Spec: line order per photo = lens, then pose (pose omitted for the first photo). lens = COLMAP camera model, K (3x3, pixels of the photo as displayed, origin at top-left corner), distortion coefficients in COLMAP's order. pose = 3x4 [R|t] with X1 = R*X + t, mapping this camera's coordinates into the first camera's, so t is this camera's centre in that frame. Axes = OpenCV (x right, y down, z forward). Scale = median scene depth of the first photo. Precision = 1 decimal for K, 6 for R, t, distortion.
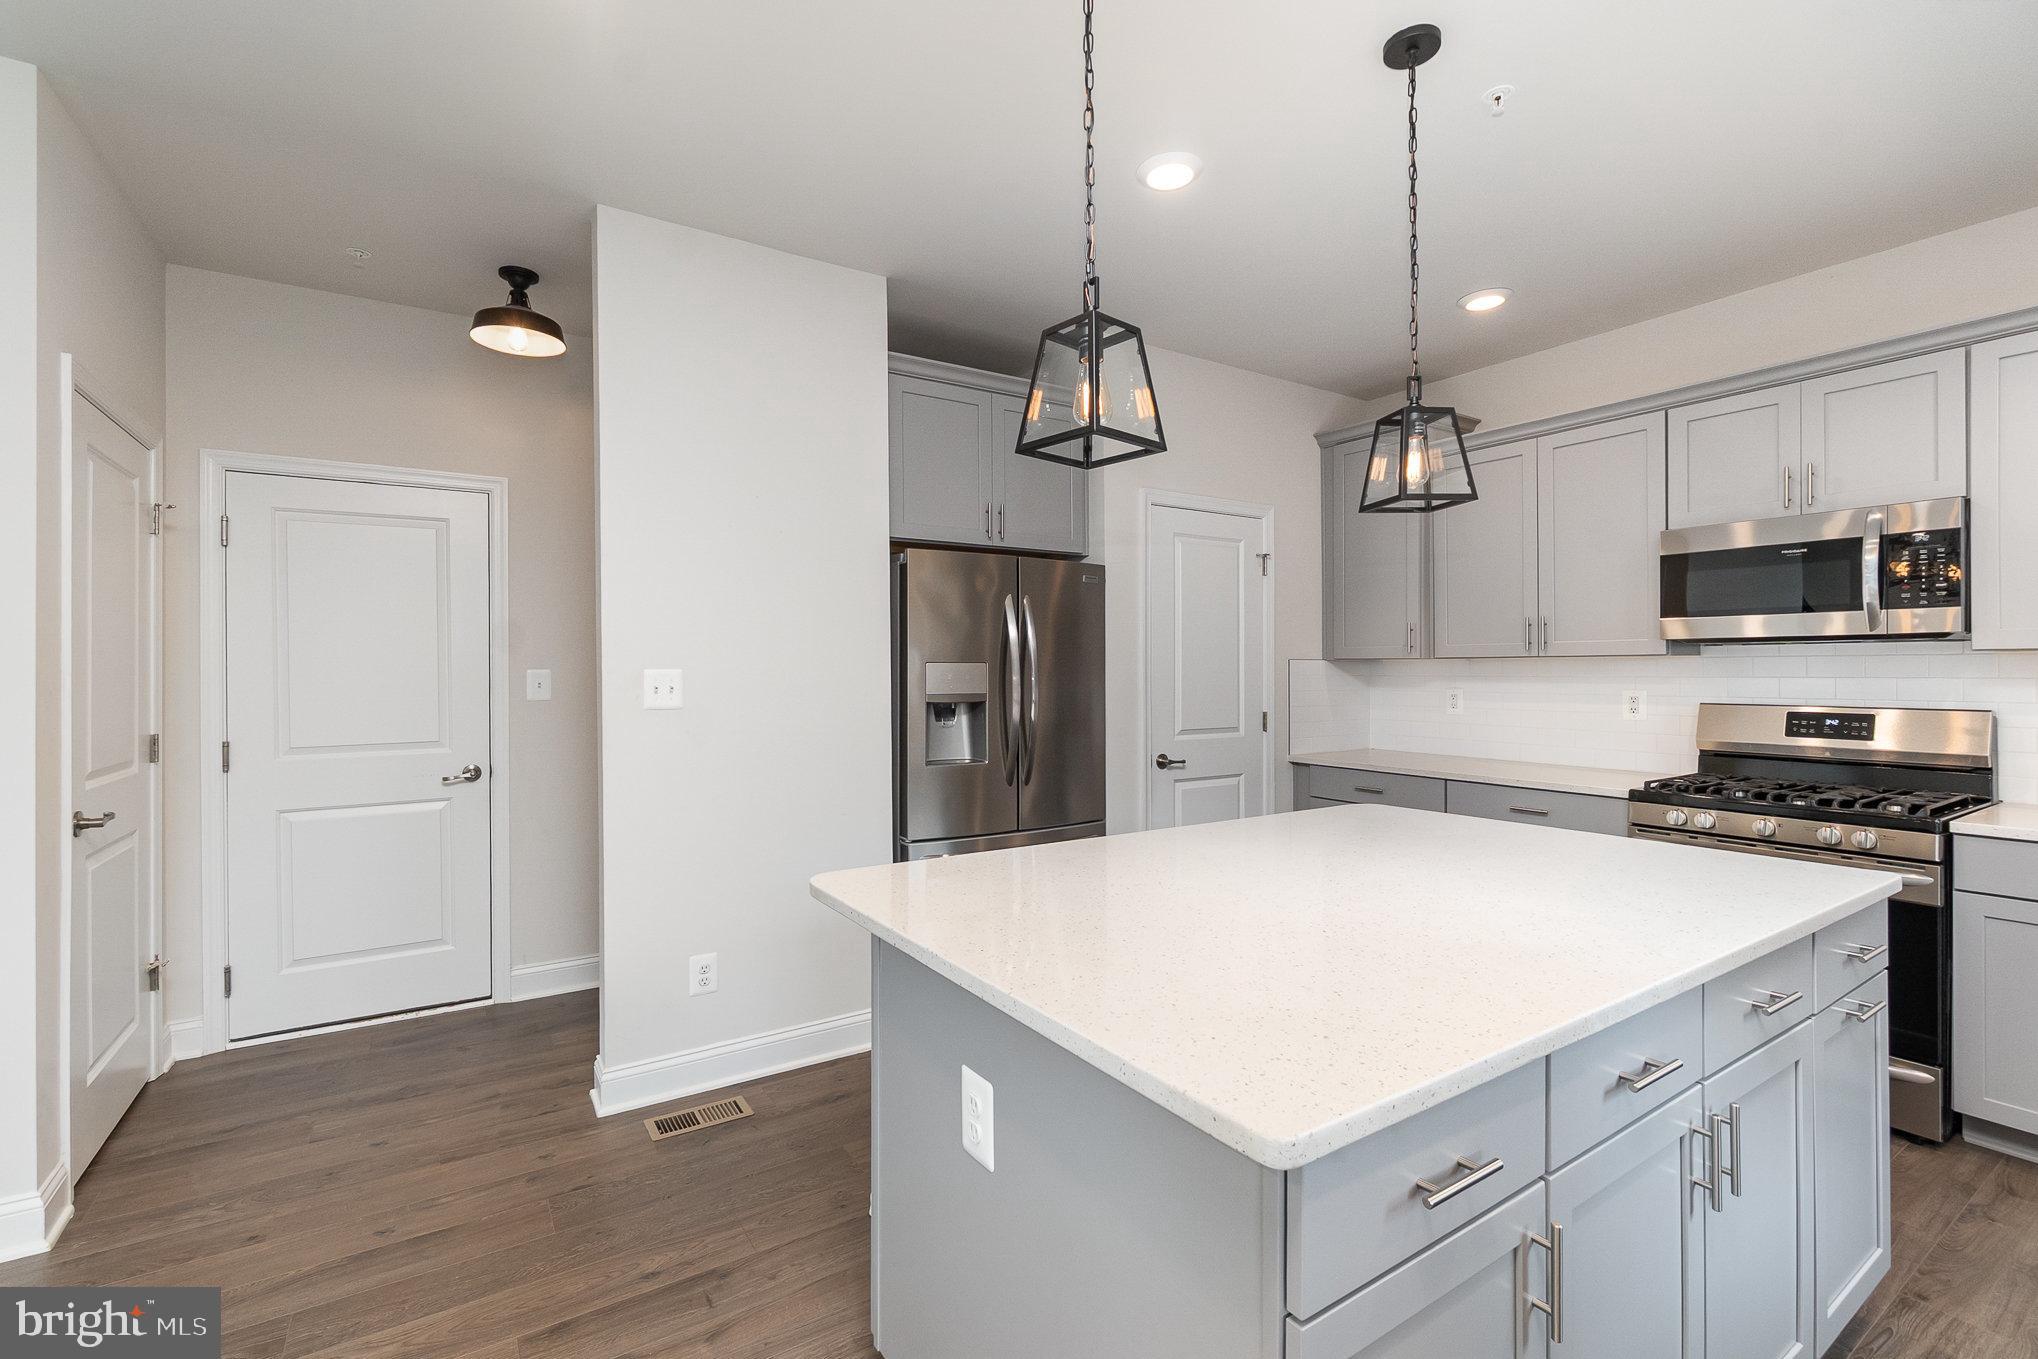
lens RADIAL K [[896.9, 0, 1009.9], [0, 896.9, 676.0], [0, 0, 1]] dist [0.000853, 0.000075]
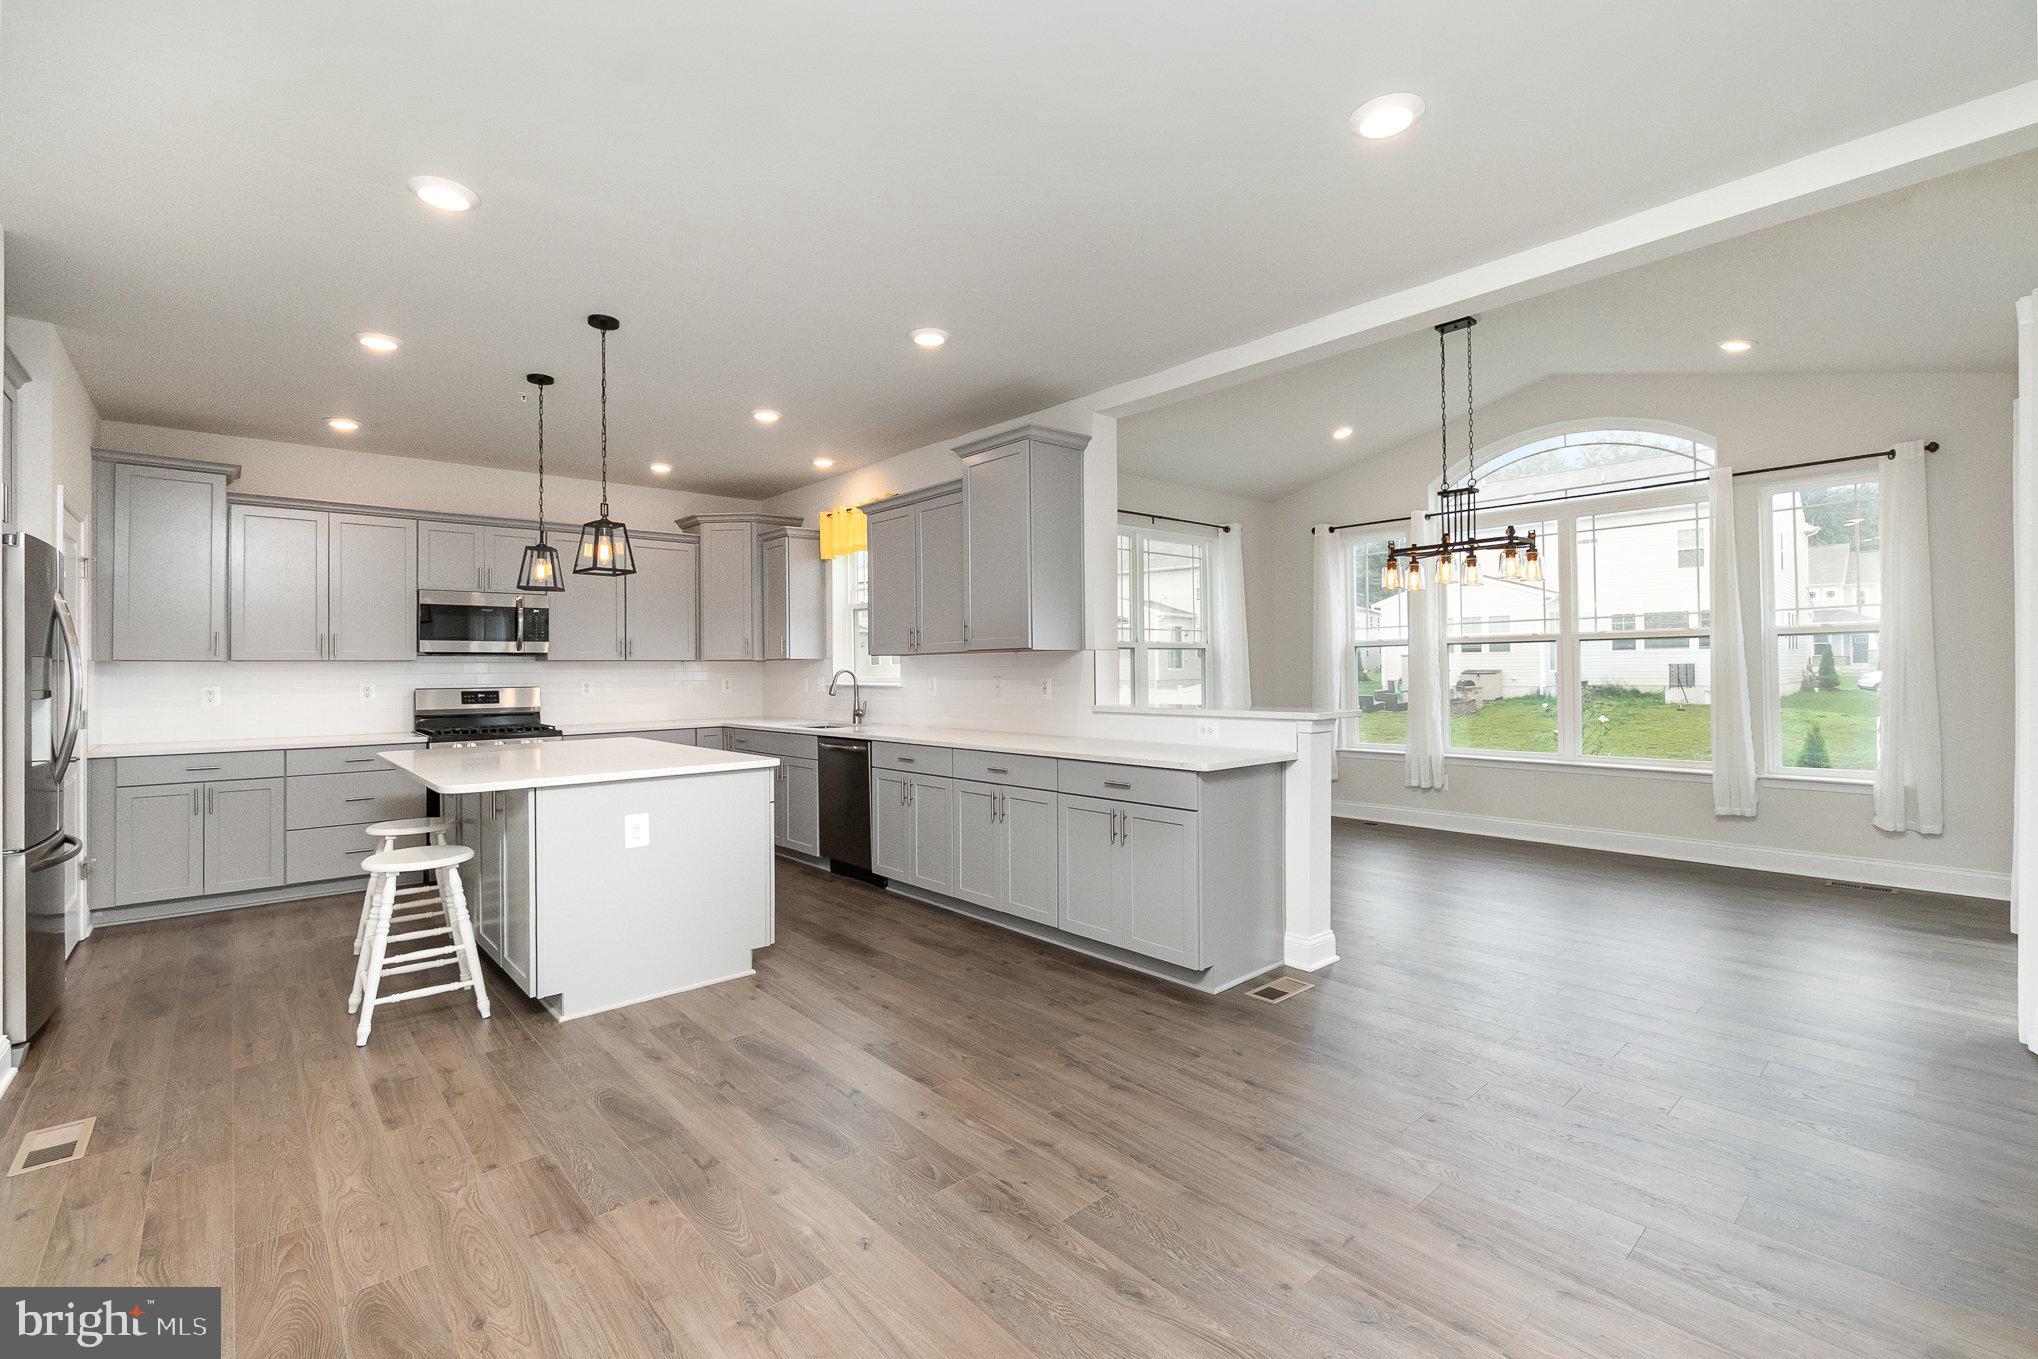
lens RADIAL K [[896.9, 0, 1012.7], [0, 896.9, 668.4], [0, 0, 1]] dist [0.000853, 0.000075]
pose [[-0.160774, 0.007762, 0.986961, -1.258949], [0.018980, 0.999808, -0.004771, 0.022616], [-0.986809, 0.017966, -0.160890, 0.149120]]
